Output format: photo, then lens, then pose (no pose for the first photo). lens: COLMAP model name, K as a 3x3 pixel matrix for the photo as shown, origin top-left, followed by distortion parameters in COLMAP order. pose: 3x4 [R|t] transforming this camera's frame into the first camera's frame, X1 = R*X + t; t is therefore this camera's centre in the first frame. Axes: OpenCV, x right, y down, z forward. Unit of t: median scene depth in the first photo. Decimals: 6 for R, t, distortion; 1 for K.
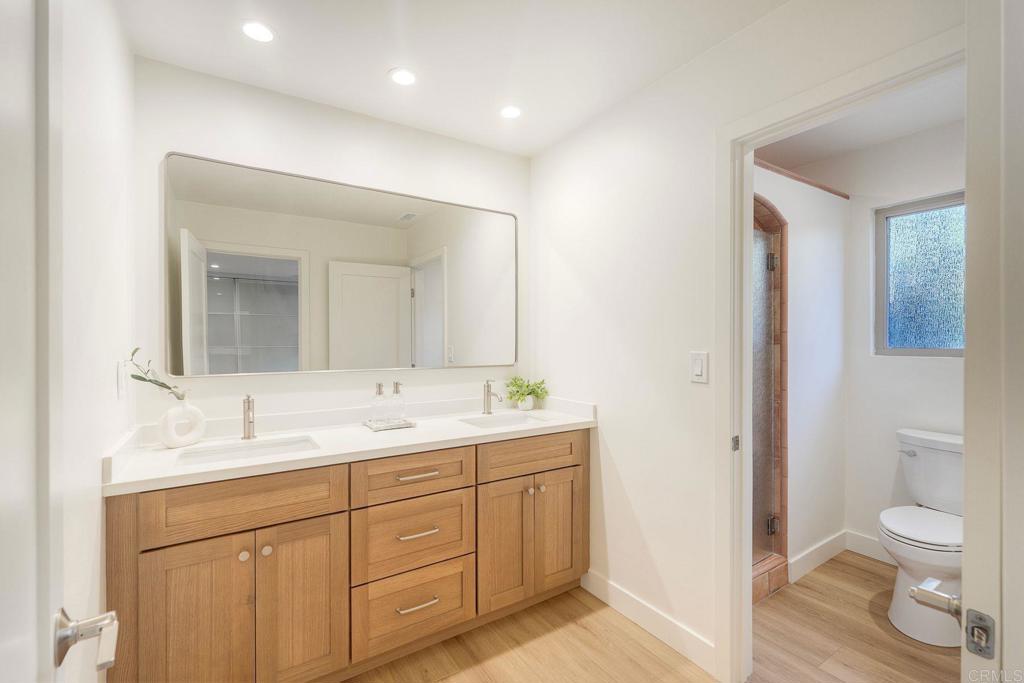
lens RADIAL K [[446.4, 0, 511.8], [0, 446.4, 345.2], [0, 0, 1]] dist [0.004349, 0.000584]
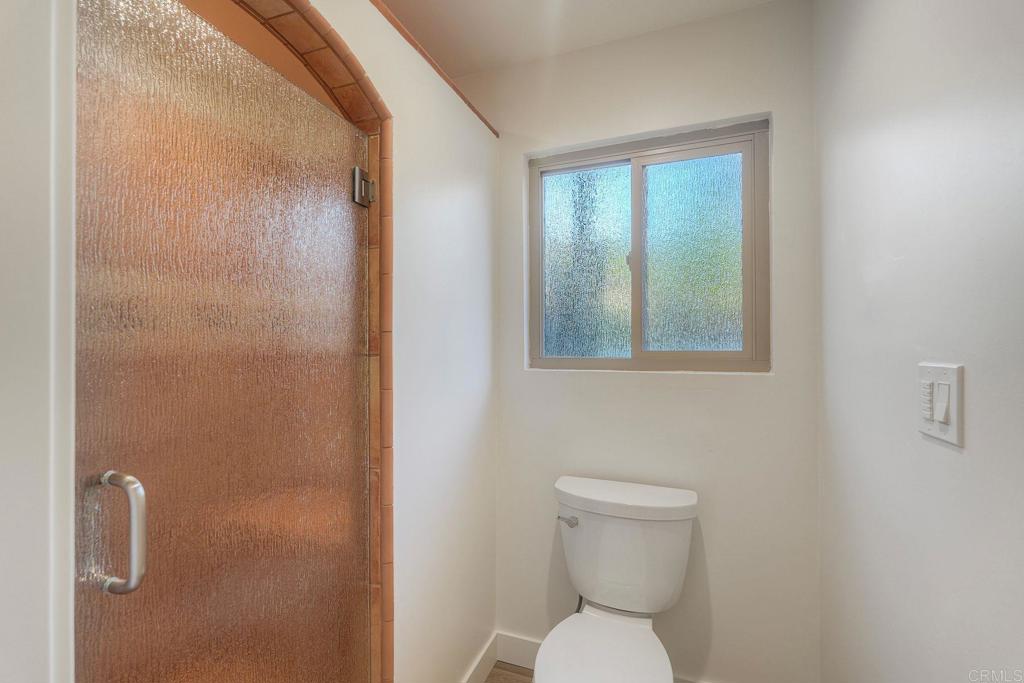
lens RADIAL K [[446.4, 0, 511.8], [0, 446.4, 345.2], [0, 0, 1]] dist [0.004349, 0.000584]
pose [[0.808740, 0.000325, 0.588166, 0.424798], [0.004201, 0.999971, -0.006328, -0.010310], [-0.588151, 0.007589, 0.808716, 0.508155]]
